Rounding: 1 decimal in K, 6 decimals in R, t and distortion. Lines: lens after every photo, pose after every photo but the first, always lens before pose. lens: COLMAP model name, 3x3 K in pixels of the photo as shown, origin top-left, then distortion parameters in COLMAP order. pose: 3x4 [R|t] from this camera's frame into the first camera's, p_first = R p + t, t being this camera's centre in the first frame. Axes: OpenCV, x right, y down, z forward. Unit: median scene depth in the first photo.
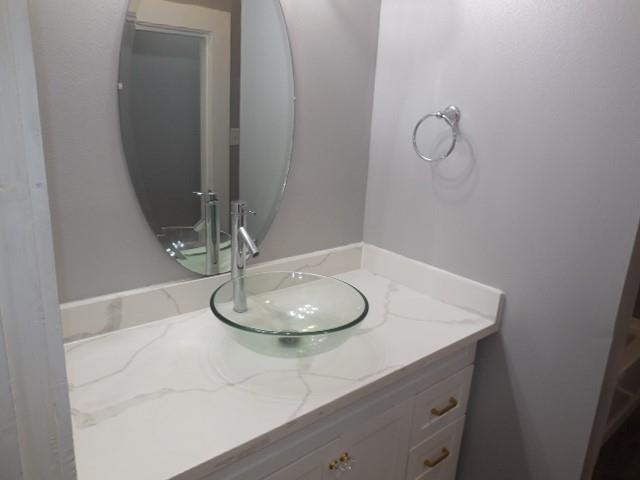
lens RADIAL K [[487.4, 0, 322.2], [0, 487.4, 238.8], [0, 0, 1]] dist [-0.006533, -0.002938]
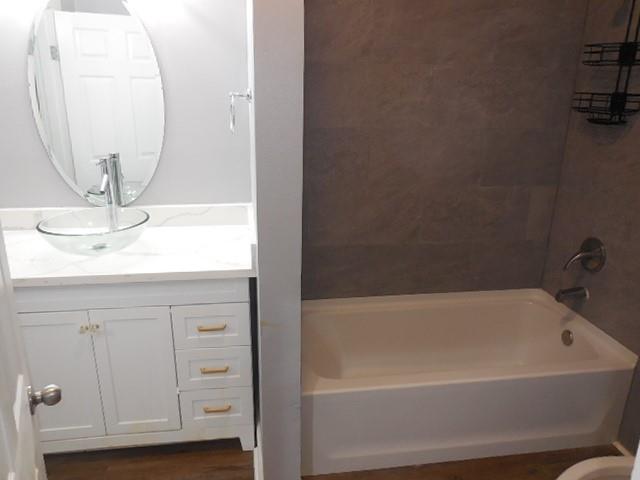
lens RADIAL K [[487.4, 0, 322.2], [0, 487.4, 238.8], [0, 0, 1]] dist [-0.006533, -0.002938]
pose [[0.846956, 0.124660, -0.516842, 1.238636], [-0.118791, 0.991918, 0.044582, 0.026972], [0.518222, 0.023637, 0.854919, 0.066026]]
